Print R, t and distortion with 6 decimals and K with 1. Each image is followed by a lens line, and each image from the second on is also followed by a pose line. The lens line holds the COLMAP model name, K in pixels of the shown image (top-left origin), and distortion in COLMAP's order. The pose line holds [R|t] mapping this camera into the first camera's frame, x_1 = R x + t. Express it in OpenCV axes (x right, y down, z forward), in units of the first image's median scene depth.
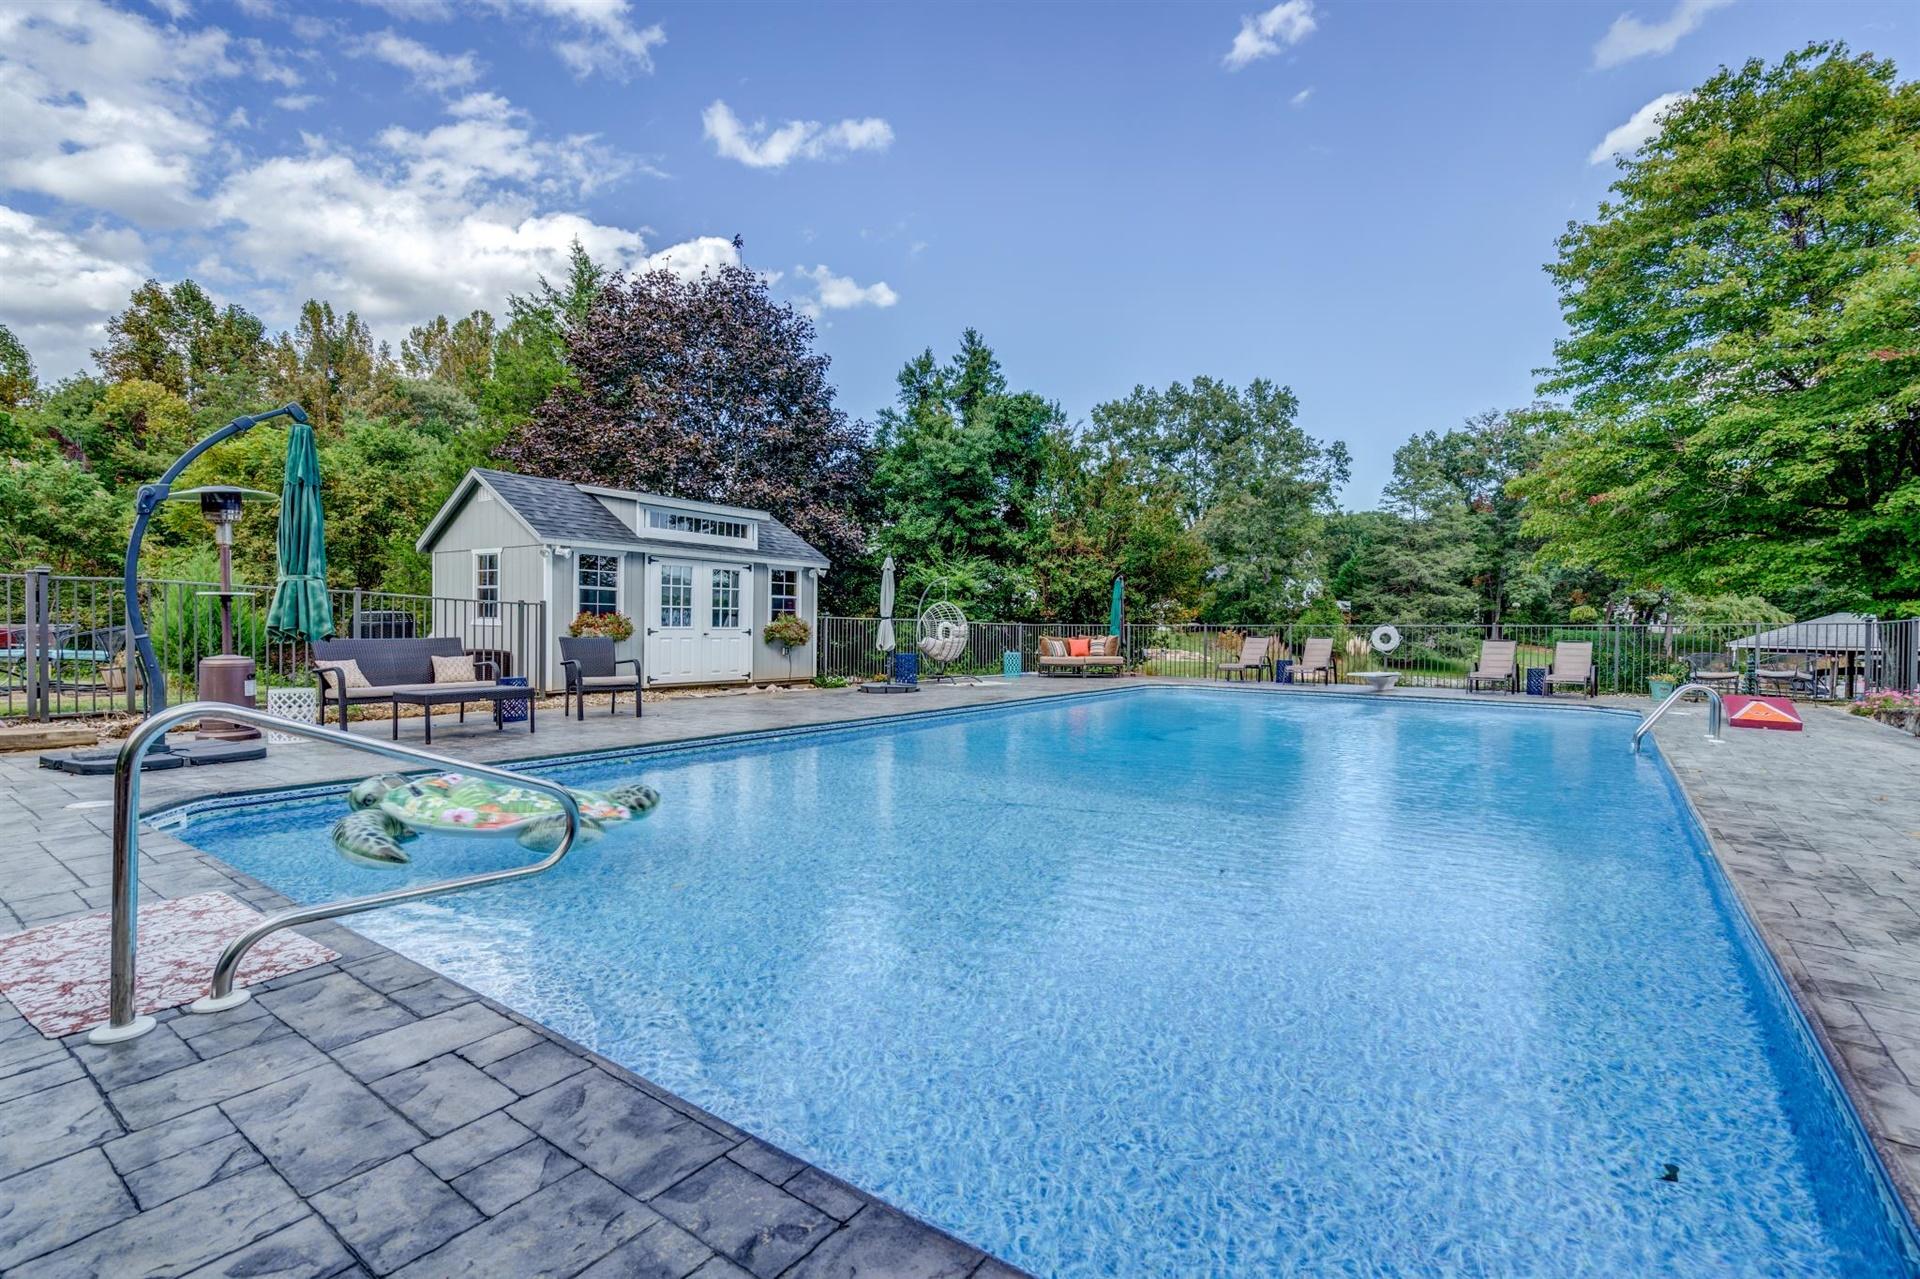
lens RADIAL K [[879.3, 0, 970.0], [0, 879.3, 639.9], [0, 0, 1]] dist [0.003573, -0.000161]
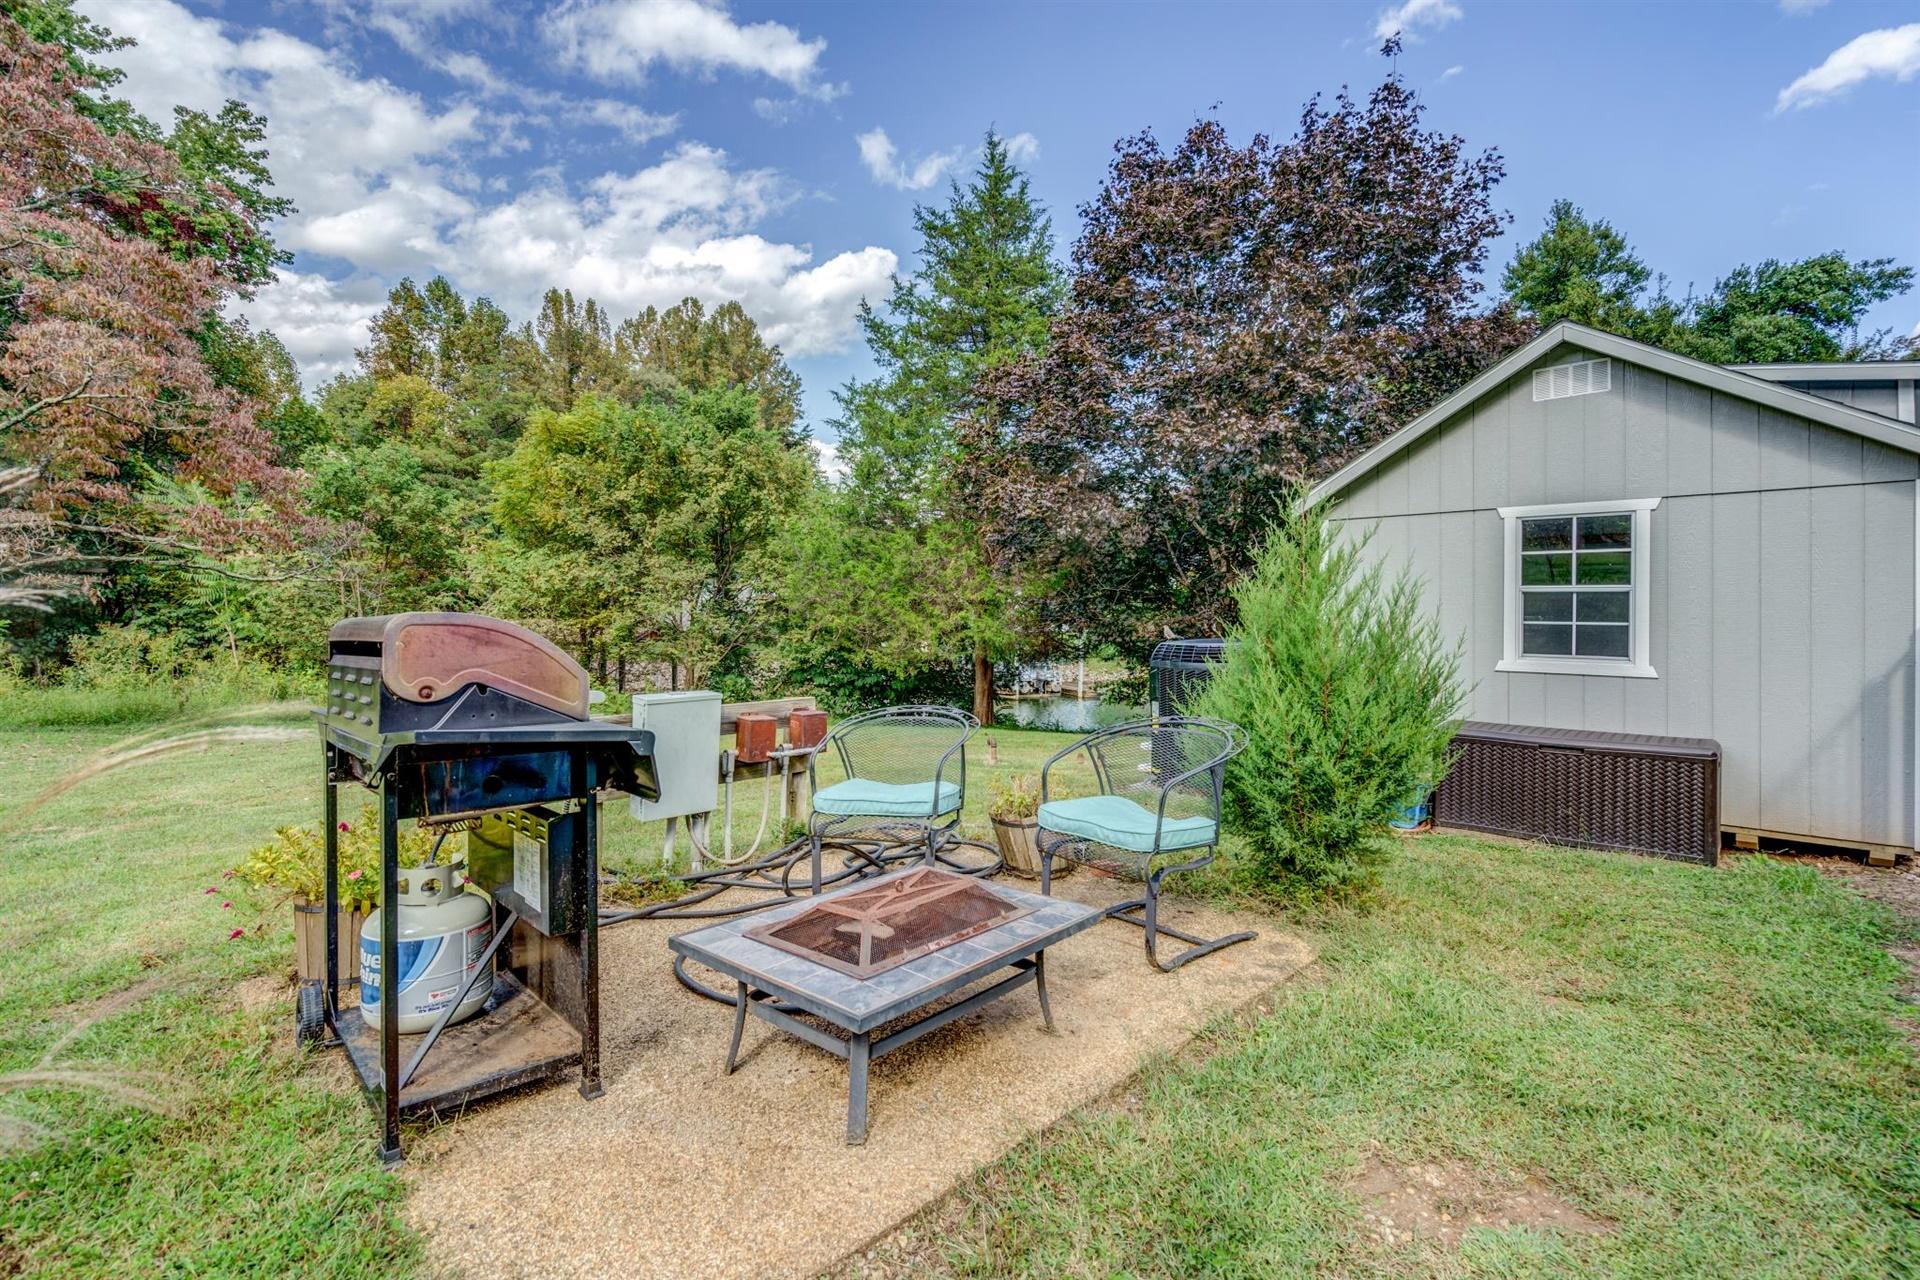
lens RADIAL K [[886.2, 0, 960.6], [0, 886.2, 632.5], [0, 0, 1]] dist [-0.001936, 0.000758]
pose [[0.987922, -0.002107, -0.154936, -0.142755], [0.003242, 0.999970, 0.007075, -0.008035], [0.154916, -0.007492, 0.987899, 0.091007]]
